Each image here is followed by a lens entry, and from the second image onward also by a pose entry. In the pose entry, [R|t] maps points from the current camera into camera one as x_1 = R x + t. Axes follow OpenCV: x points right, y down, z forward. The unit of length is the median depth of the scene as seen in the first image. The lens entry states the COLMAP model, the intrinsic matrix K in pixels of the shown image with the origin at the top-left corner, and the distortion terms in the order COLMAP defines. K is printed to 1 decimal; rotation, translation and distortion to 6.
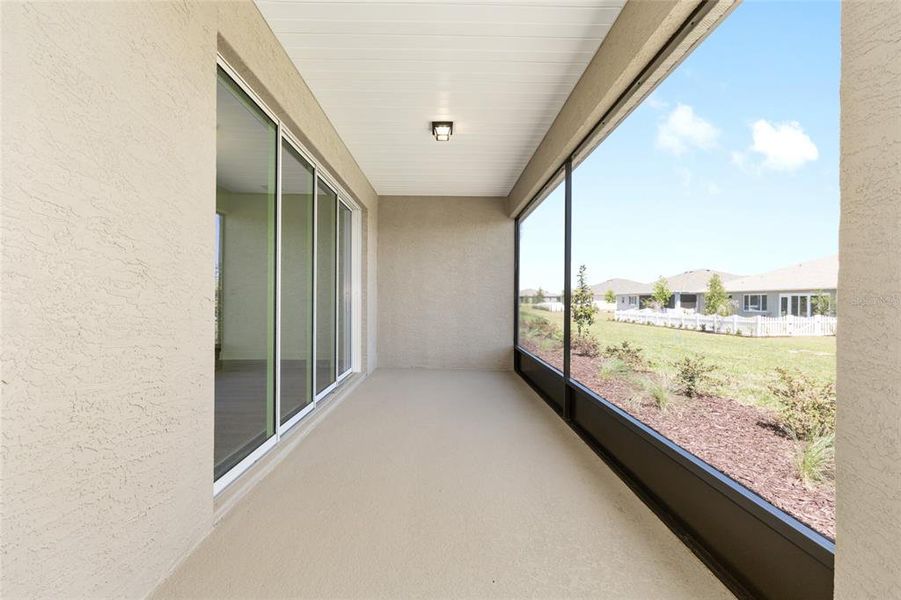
lens RADIAL K [[360.4, 0, 450.5], [0, 360.4, 300.0], [0, 0, 1]] dist [-0.001962, 0.000187]
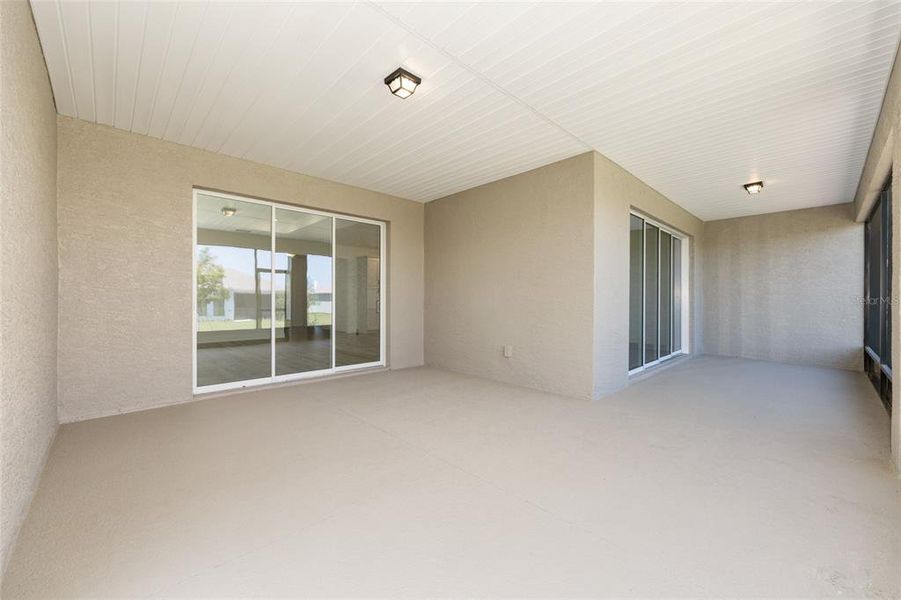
lens RADIAL K [[360.4, 0, 450.5], [0, 360.4, 300.0], [0, 0, 1]] dist [-0.001962, 0.000187]
pose [[0.683412, -0.002164, -0.730030, 0.153550], [0.003106, 0.999995, -0.000056, -0.010663], [0.730027, -0.002229, 0.683415, -0.690735]]
